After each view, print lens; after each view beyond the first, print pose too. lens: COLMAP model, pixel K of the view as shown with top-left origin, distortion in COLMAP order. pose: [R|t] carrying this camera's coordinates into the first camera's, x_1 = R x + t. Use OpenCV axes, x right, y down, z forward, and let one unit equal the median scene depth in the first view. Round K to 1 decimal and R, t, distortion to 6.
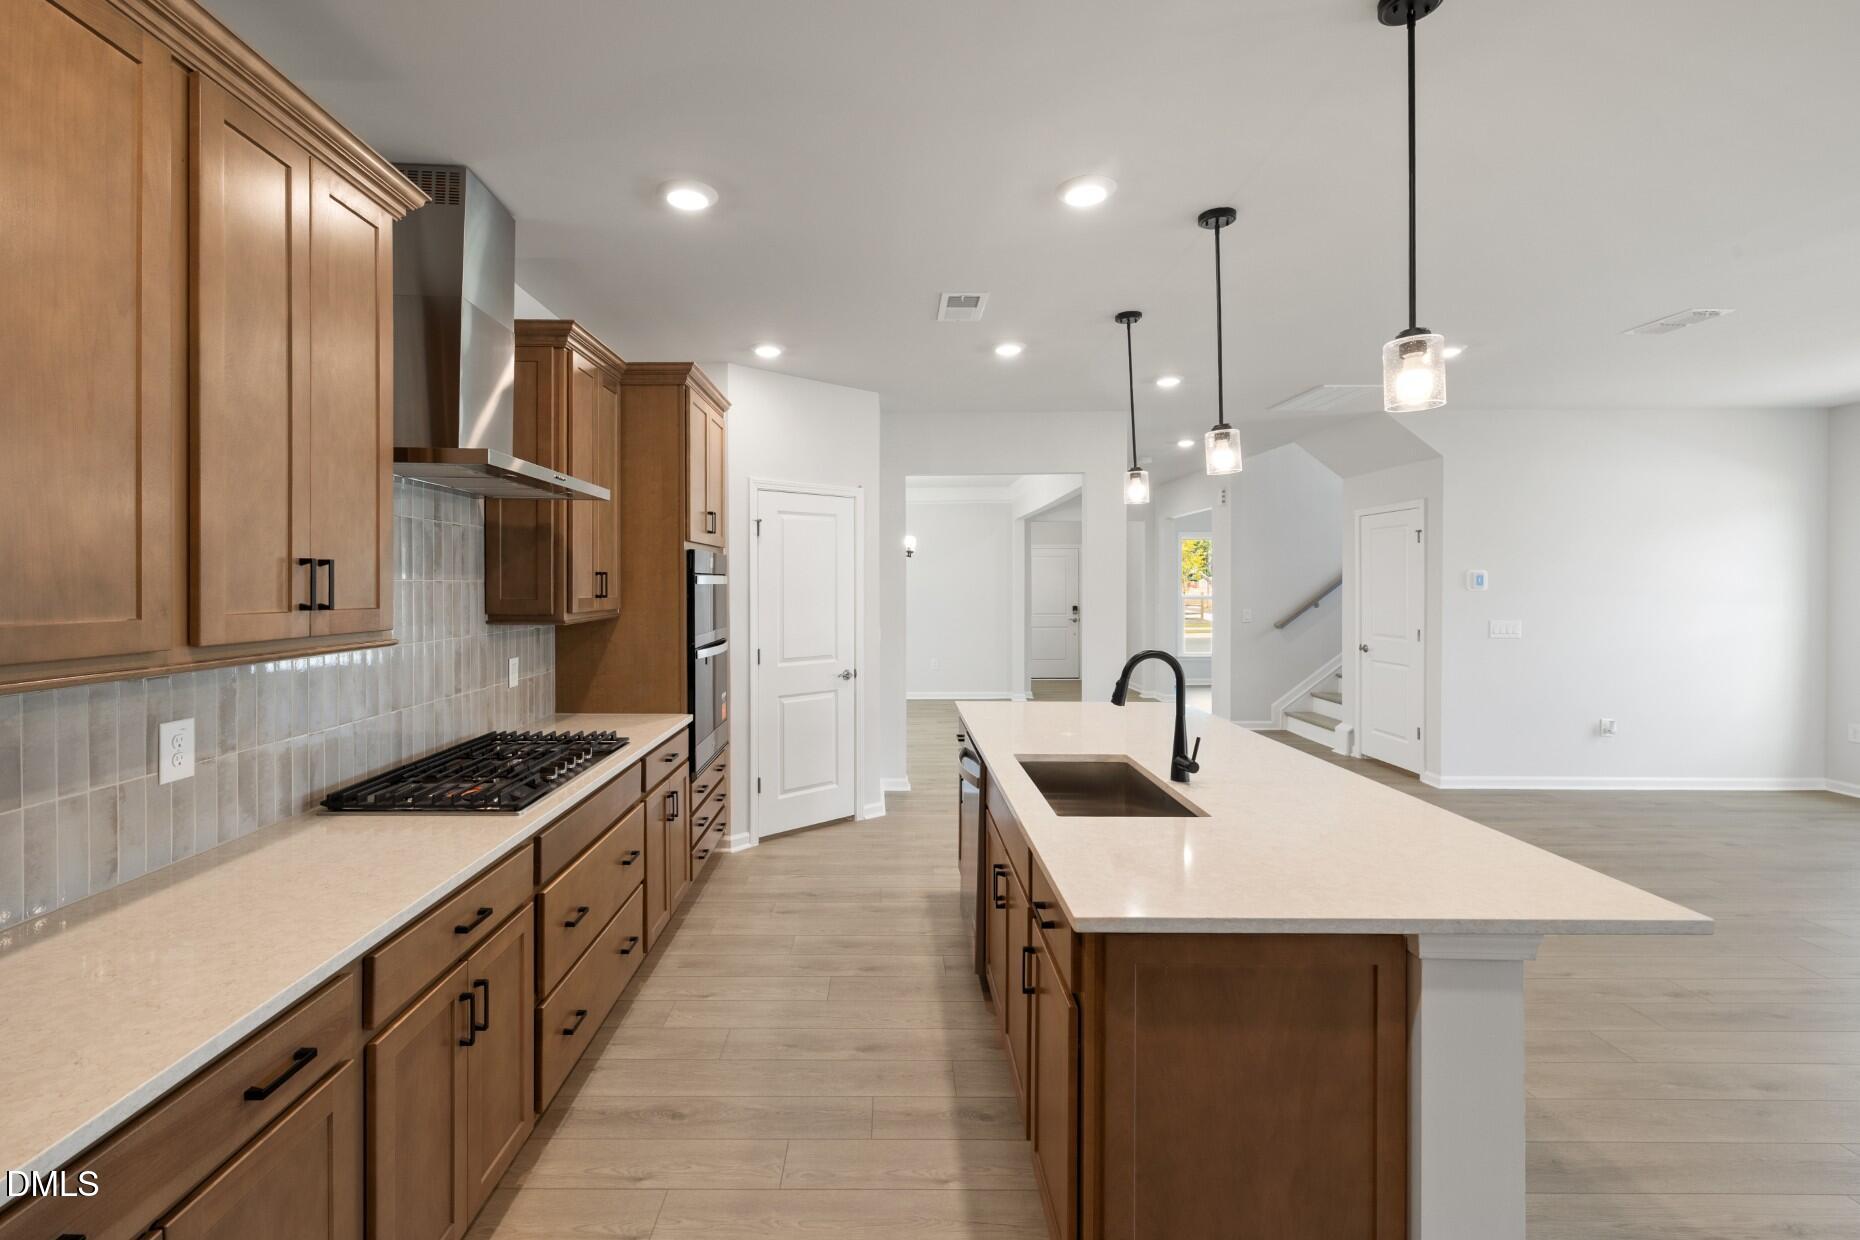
lens RADIAL K [[799.5, 0, 887.5], [0, 799.5, 585.1], [0, 0, 1]] dist [0.000232, 0.000160]
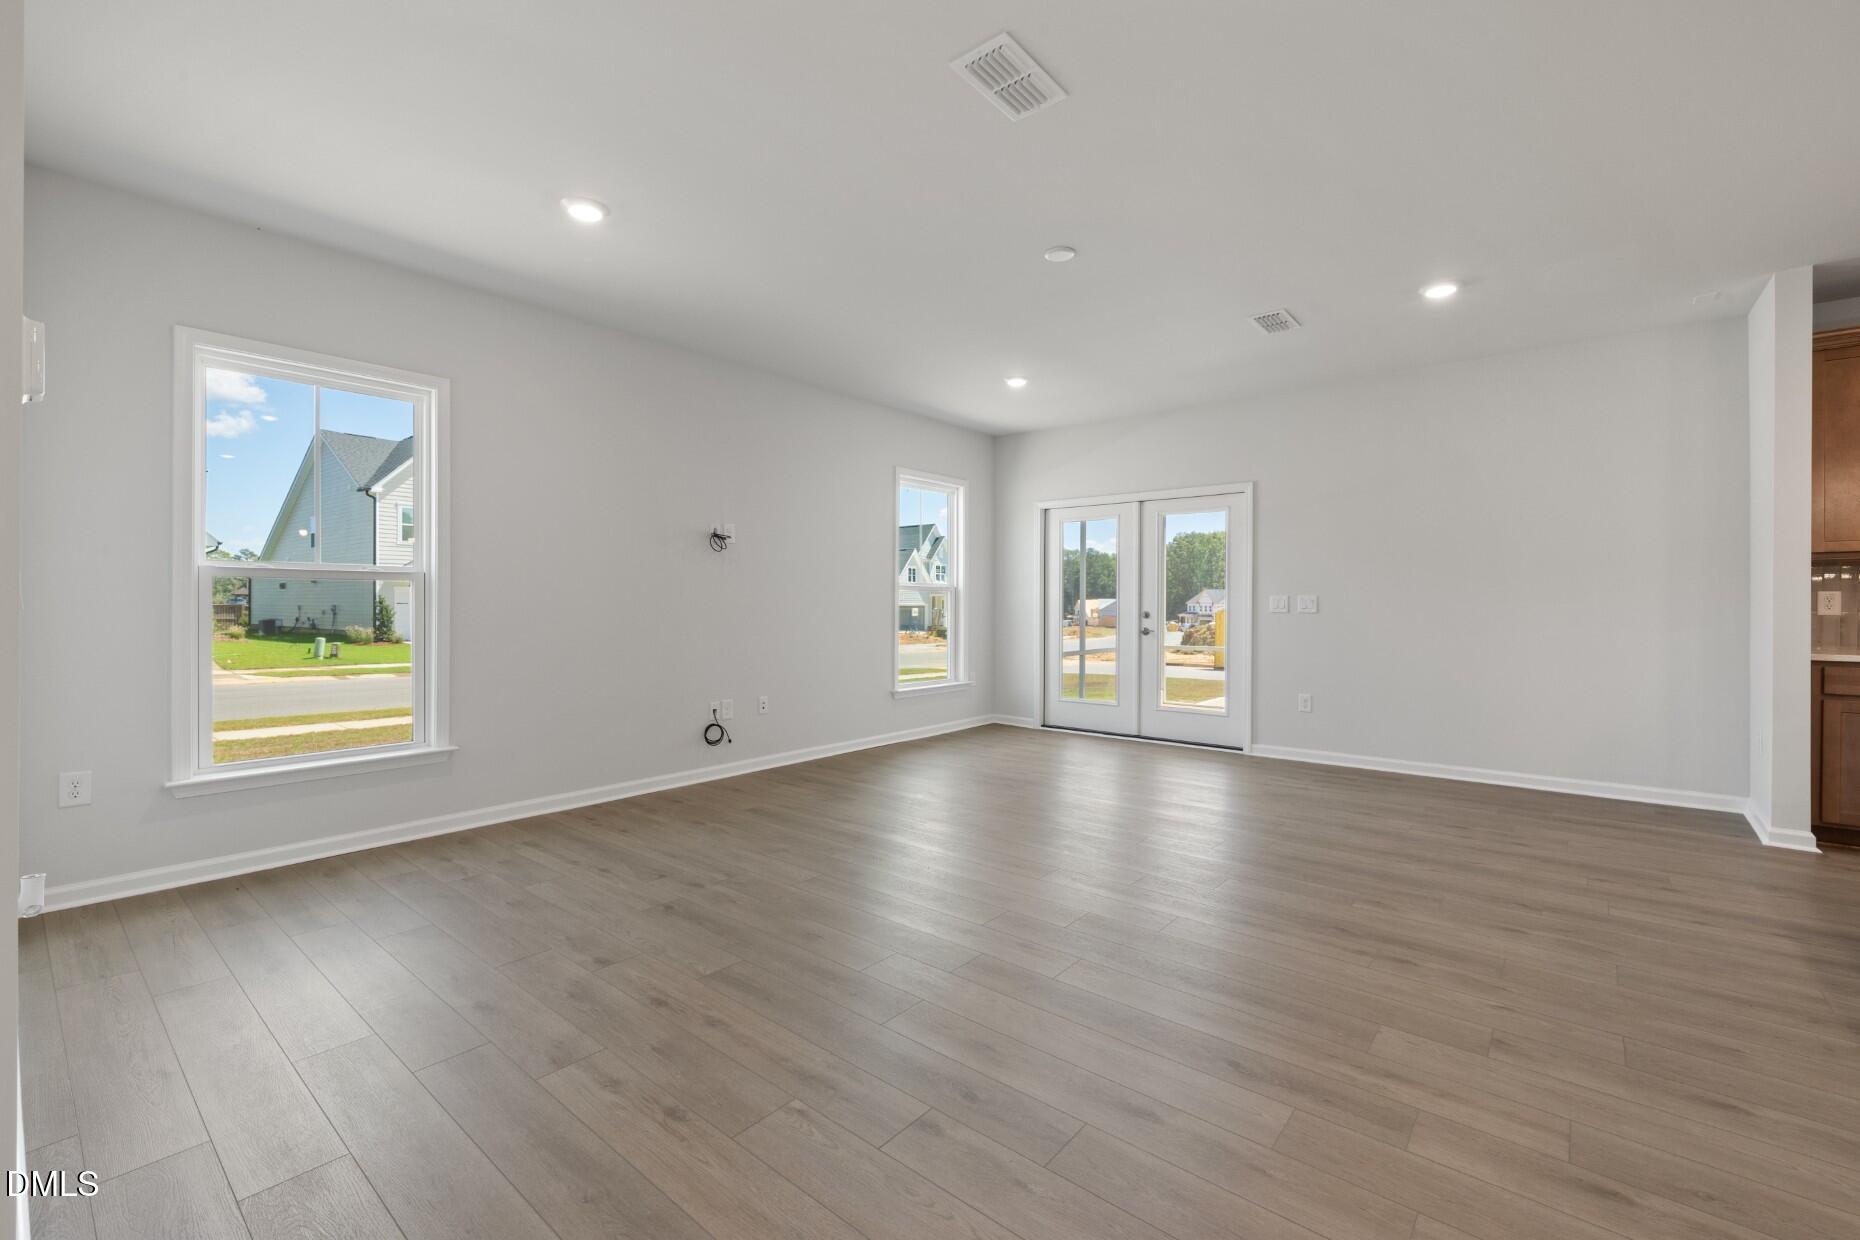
lens RADIAL K [[786.4, 0, 917.5], [0, 786.4, 604.8], [0, 0, 1]] dist [0.000098, -0.000354]
pose [[-0.767096, 0.000039, 0.641532, 0.635920], [-0.000439, 1.000000, -0.000587, 0.090511], [-0.641532, -0.000732, -0.767096, 1.520165]]
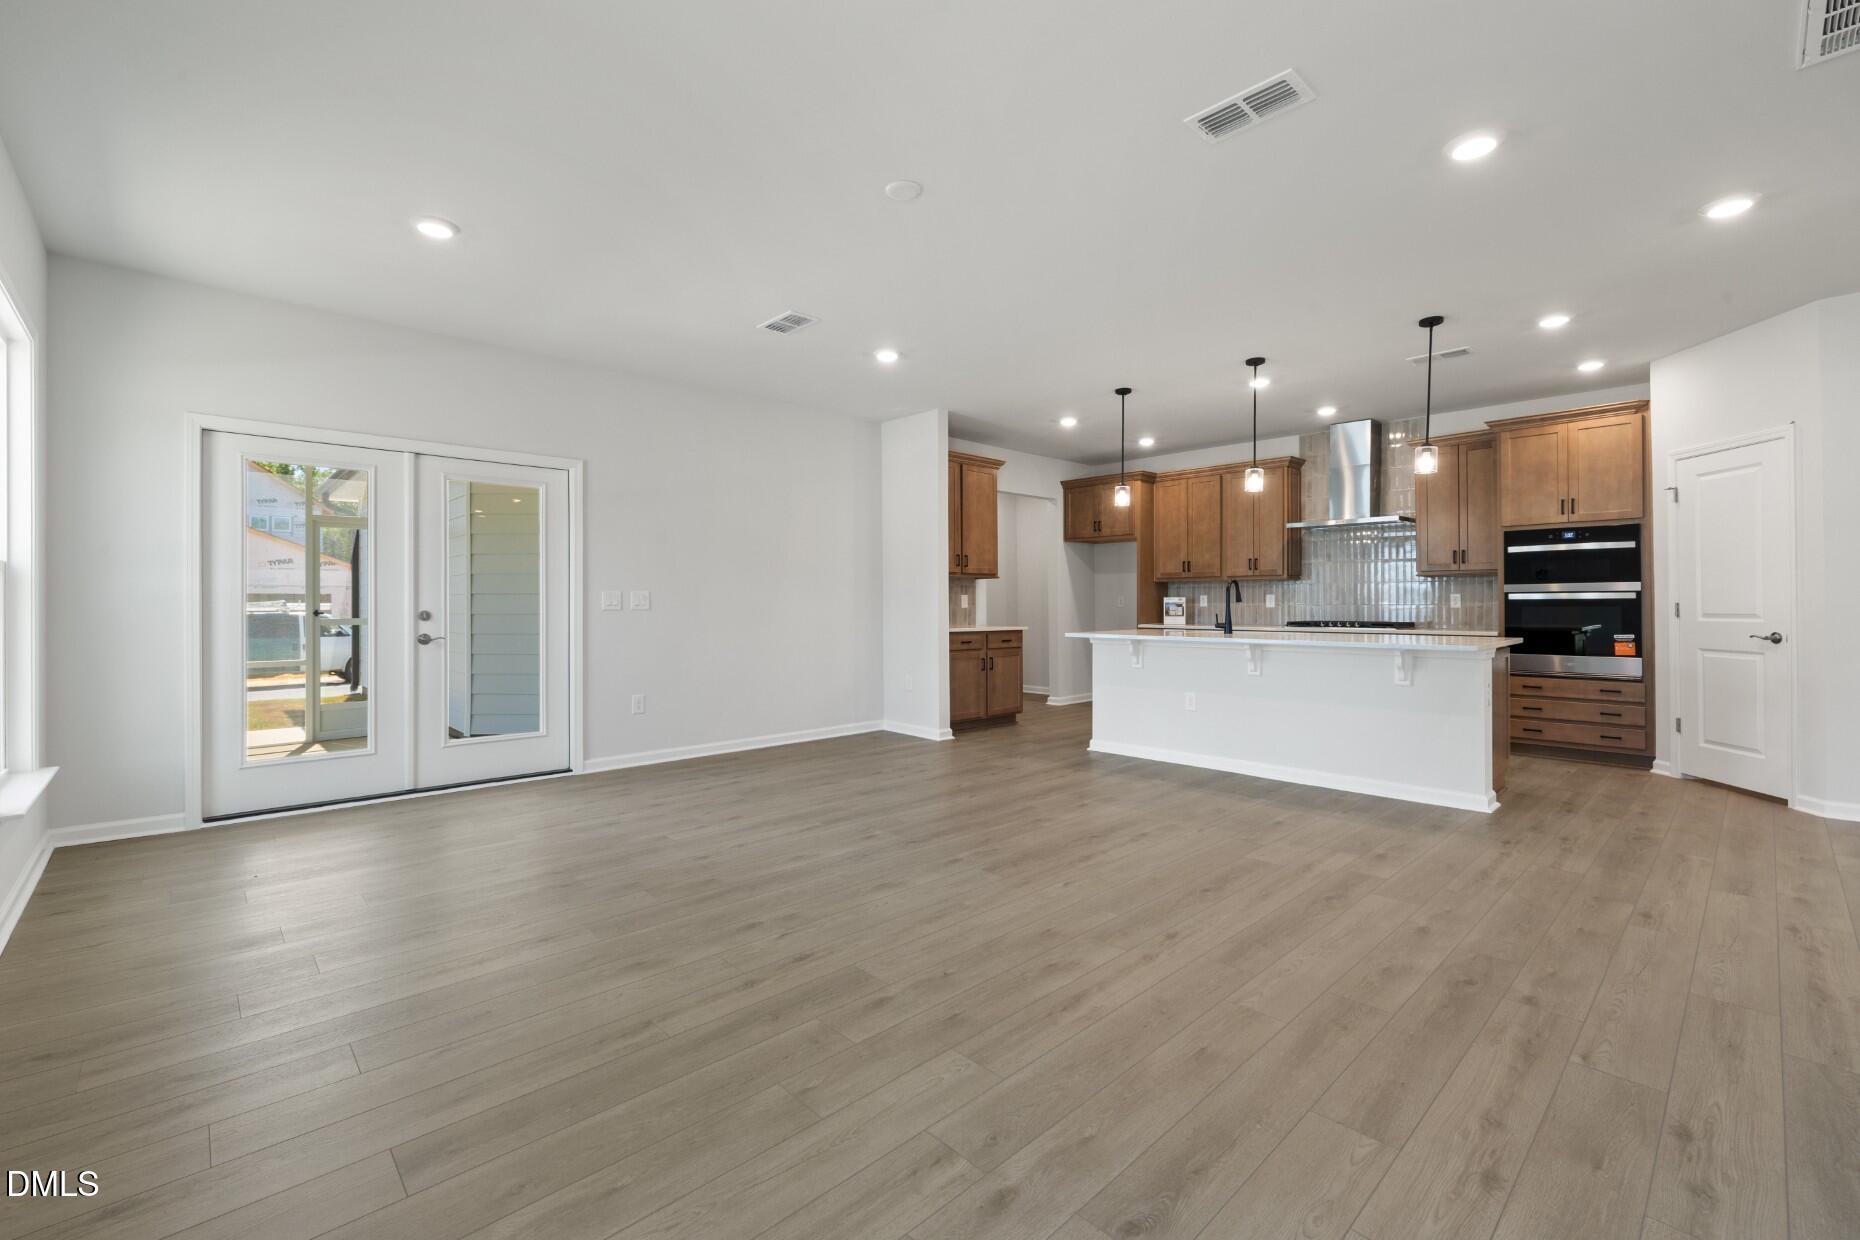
lens RADIAL K [[786.4, 0, 917.5], [0, 786.4, 604.8], [0, 0, 1]] dist [0.000098, -0.000354]
pose [[-0.727866, 0.004308, -0.685705, 1.639561], [0.002119, 0.999990, 0.004033, 0.091086], [0.685716, 0.001482, -0.727868, 1.286171]]
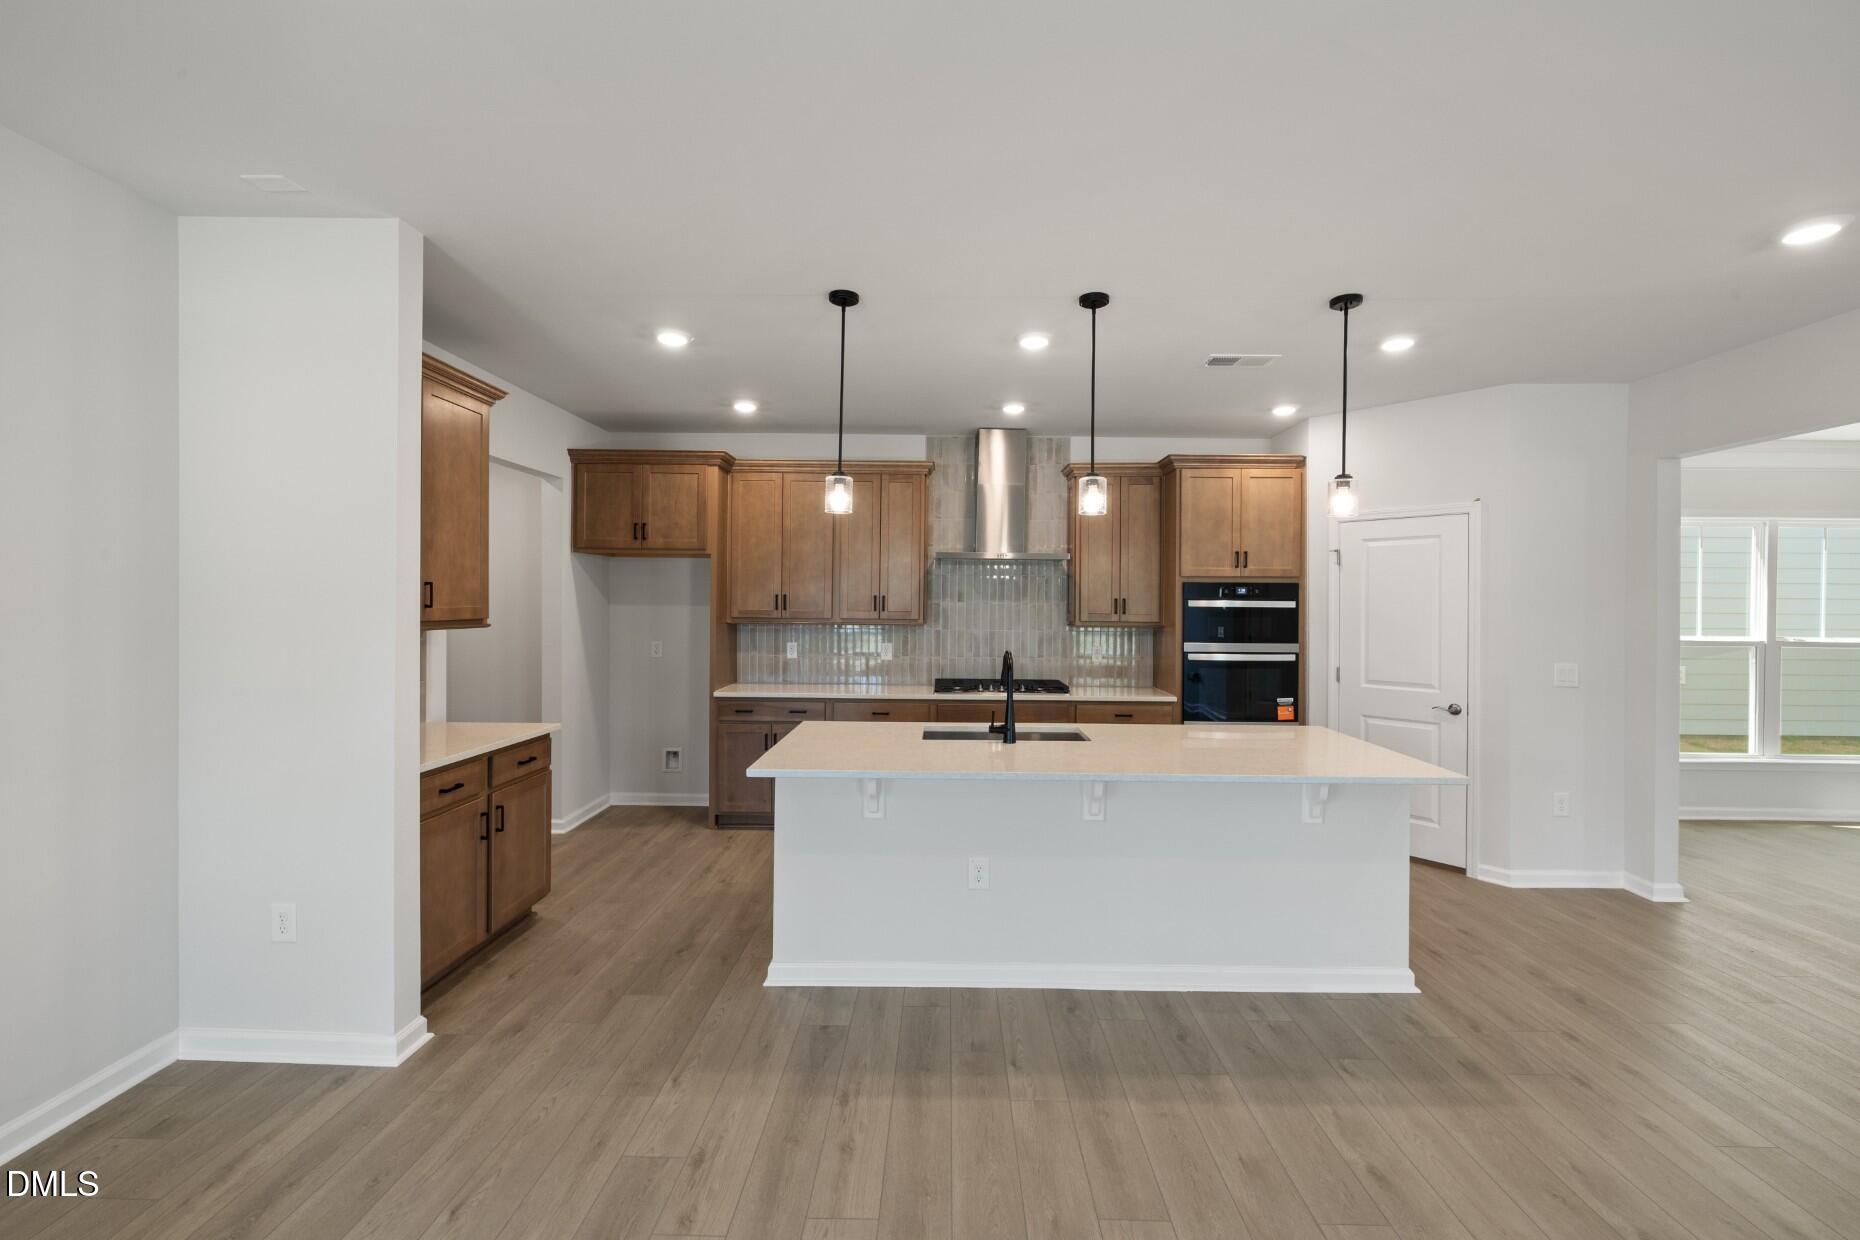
lens RADIAL K [[790.0, 0, 940.6], [0, 790.0, 609.8], [0, 0, 1]] dist [0.000583, -0.000246]
pose [[-0.003160, 0.011515, -0.999929, 1.110944], [-0.011302, 0.999869, 0.011550, -0.006686], [0.999931, 0.011338, -0.003029, 0.546761]]
